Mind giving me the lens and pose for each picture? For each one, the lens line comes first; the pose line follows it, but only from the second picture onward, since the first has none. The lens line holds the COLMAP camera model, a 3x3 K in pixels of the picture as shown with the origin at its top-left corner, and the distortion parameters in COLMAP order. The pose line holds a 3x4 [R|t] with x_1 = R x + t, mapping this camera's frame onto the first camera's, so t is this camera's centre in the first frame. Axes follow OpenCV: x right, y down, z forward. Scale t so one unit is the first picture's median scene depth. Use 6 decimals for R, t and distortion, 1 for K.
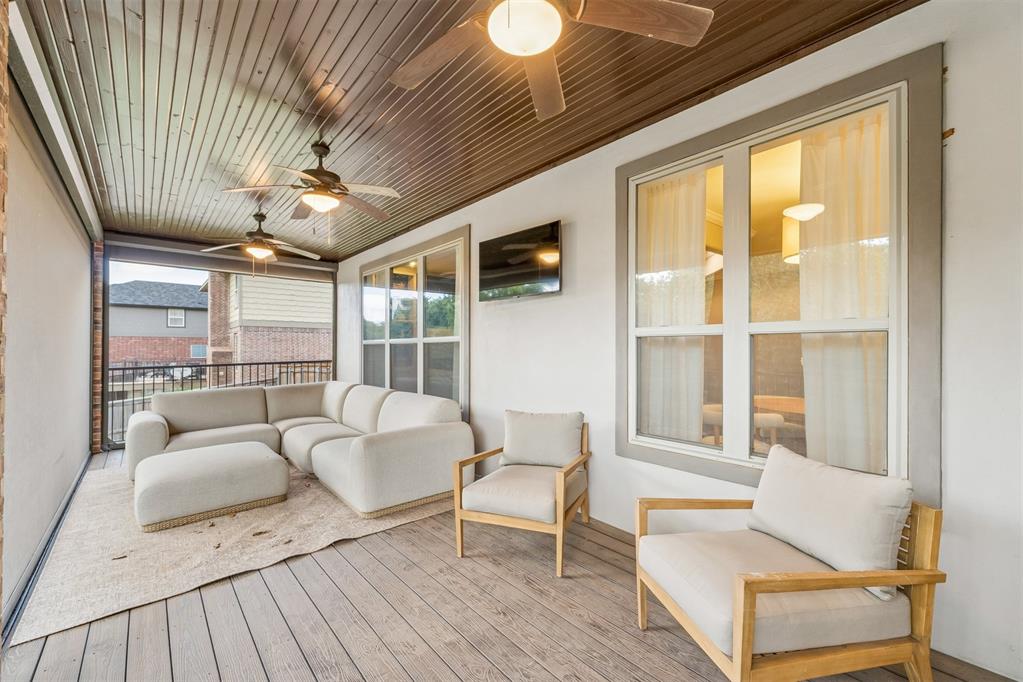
lens RADIAL K [[428.6, 0, 506.8], [0, 428.6, 346.6], [0, 0, 1]] dist [0.003520, -0.000716]
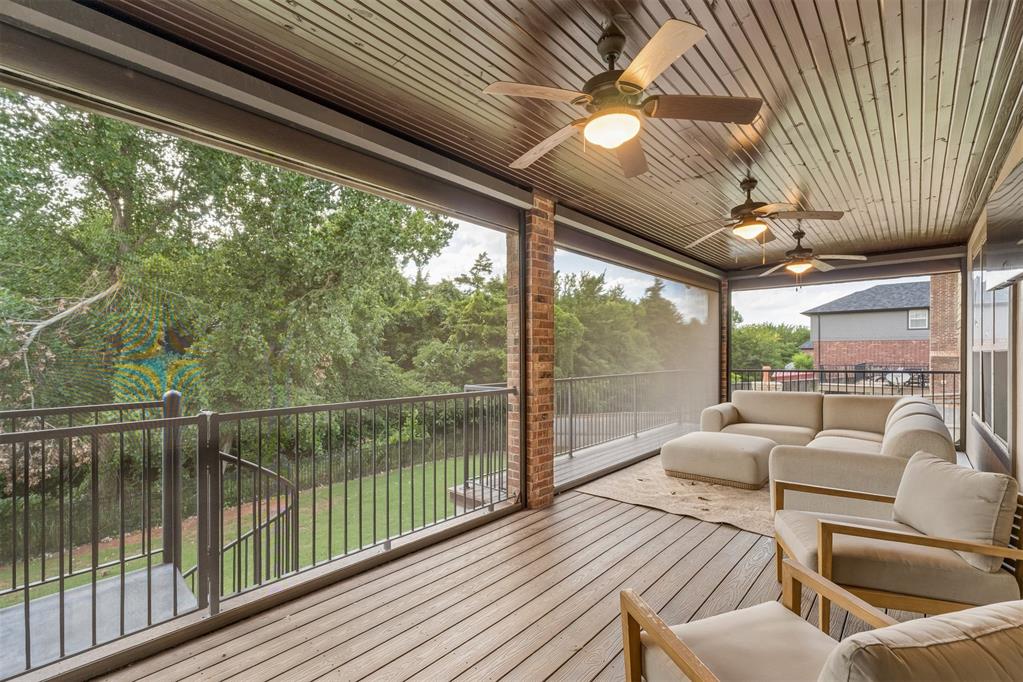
lens RADIAL K [[428.6, 0, 505.1], [0, 428.6, 349.6], [0, 0, 1]] dist [0.003520, -0.000716]
pose [[0.095857, -0.006461, -0.995374, 0.386485], [0.006845, 0.999960, -0.005832, -0.012124], [0.995372, -0.006255, 0.095897, 0.150477]]
